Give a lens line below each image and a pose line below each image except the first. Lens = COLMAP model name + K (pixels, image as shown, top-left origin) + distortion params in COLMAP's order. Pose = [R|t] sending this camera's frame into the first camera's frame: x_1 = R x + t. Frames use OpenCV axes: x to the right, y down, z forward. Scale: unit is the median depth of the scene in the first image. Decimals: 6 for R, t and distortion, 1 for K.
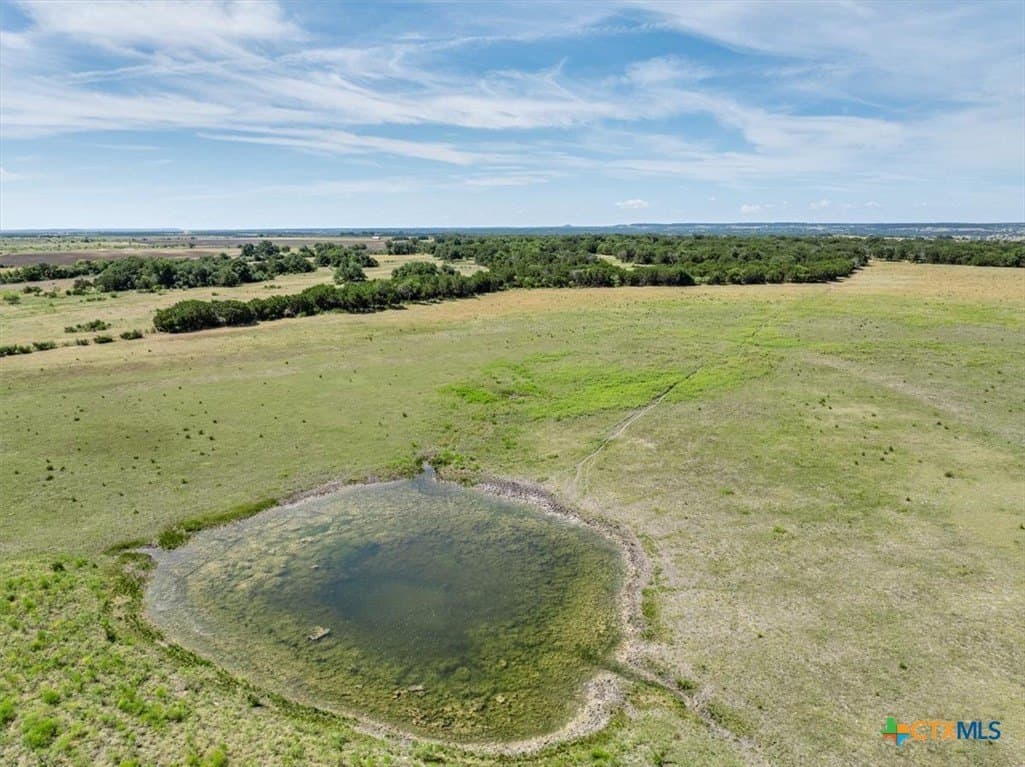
lens RADIAL K [[750.9, 0, 512.5], [0, 750.9, 383.5], [0, 0, 1]] dist [-0.041255, -0.003949]
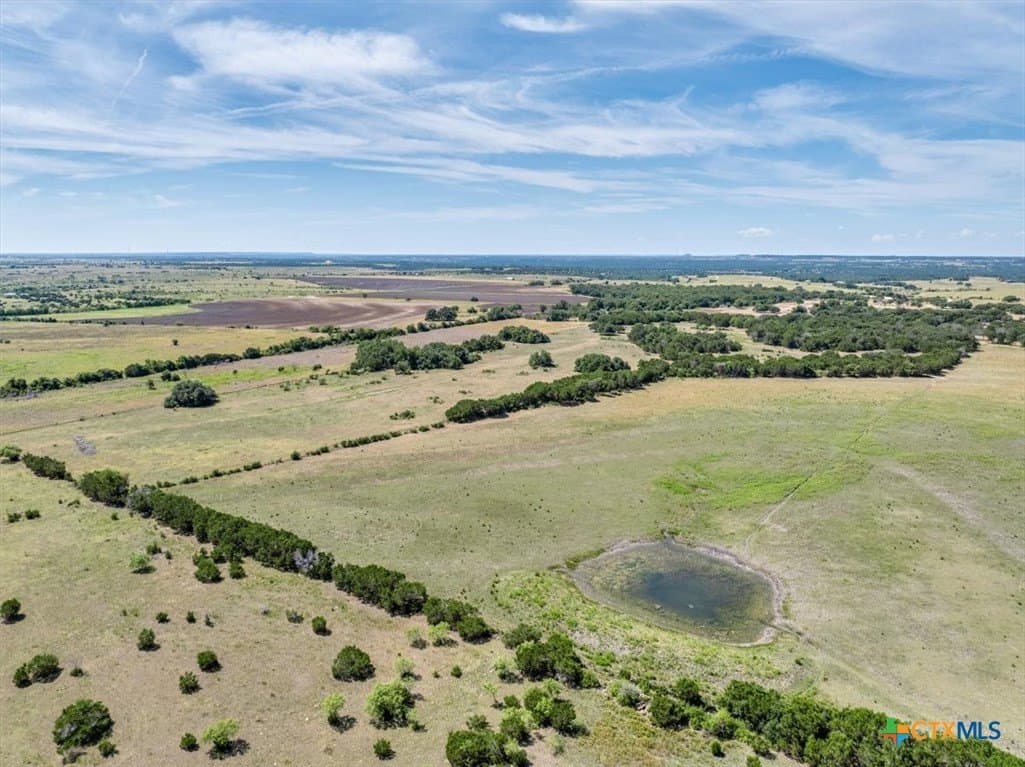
lens RADIAL K [[771.9, 0, 512.5], [0, 771.9, 383.5], [0, 0, 1]] dist [-0.047125, 0.001198]
pose [[0.989313, 0.042262, -0.139548, -0.074583], [-0.046451, 0.998558, -0.026898, -0.063461], [0.138210, 0.033093, 0.989850, -0.316926]]
